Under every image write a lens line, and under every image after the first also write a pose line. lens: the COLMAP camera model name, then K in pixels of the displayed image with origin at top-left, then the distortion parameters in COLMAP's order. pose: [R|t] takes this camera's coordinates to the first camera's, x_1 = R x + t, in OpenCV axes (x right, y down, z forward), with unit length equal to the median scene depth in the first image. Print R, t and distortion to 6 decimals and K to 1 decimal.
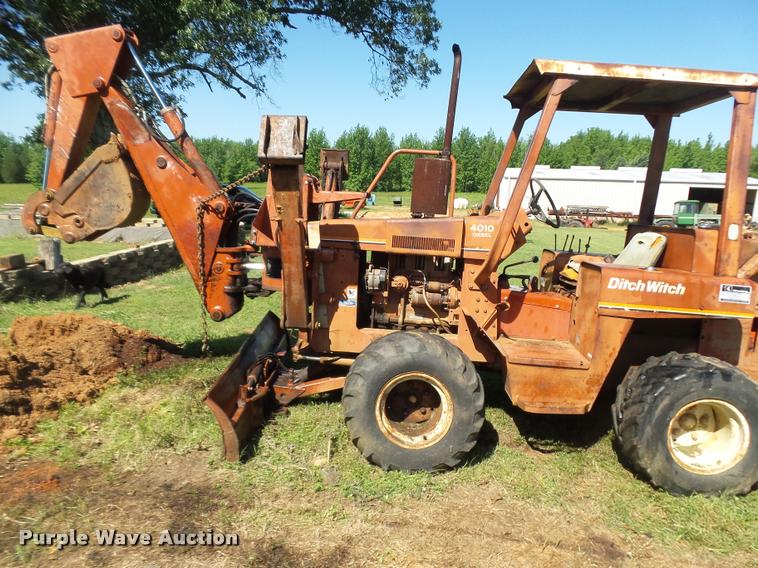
lens RADIAL K [[510.3, 0, 350.7], [0, 510.3, 264.4], [0, 0, 1]] dist [-0.010744, -0.006295]
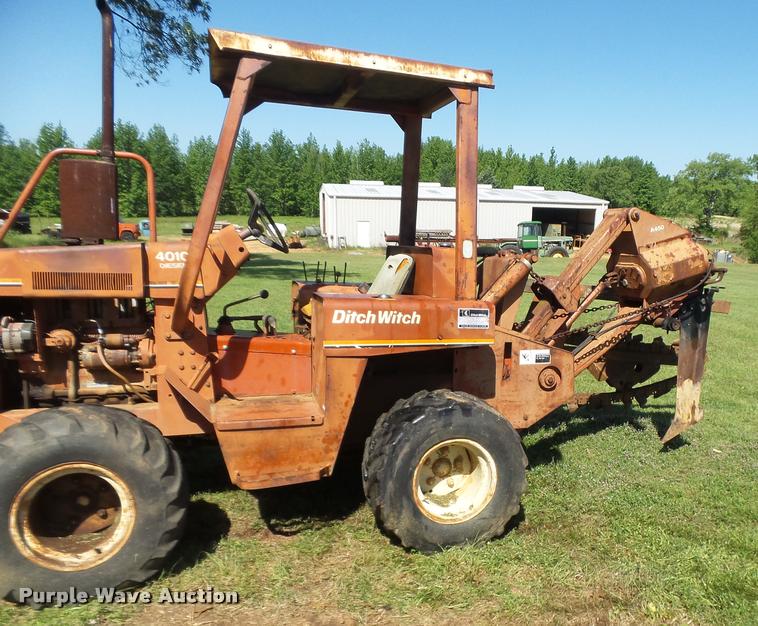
lens RADIAL K [[651.3, 0, 453.7], [0, 651.3, 332.8], [0, 0, 1]] dist [-0.008037, -0.003636]
pose [[0.907517, -0.084948, 0.411334, 0.240168], [0.070514, 0.996248, 0.050170, 0.022214], [-0.414053, -0.016525, 0.910103, -0.033545]]
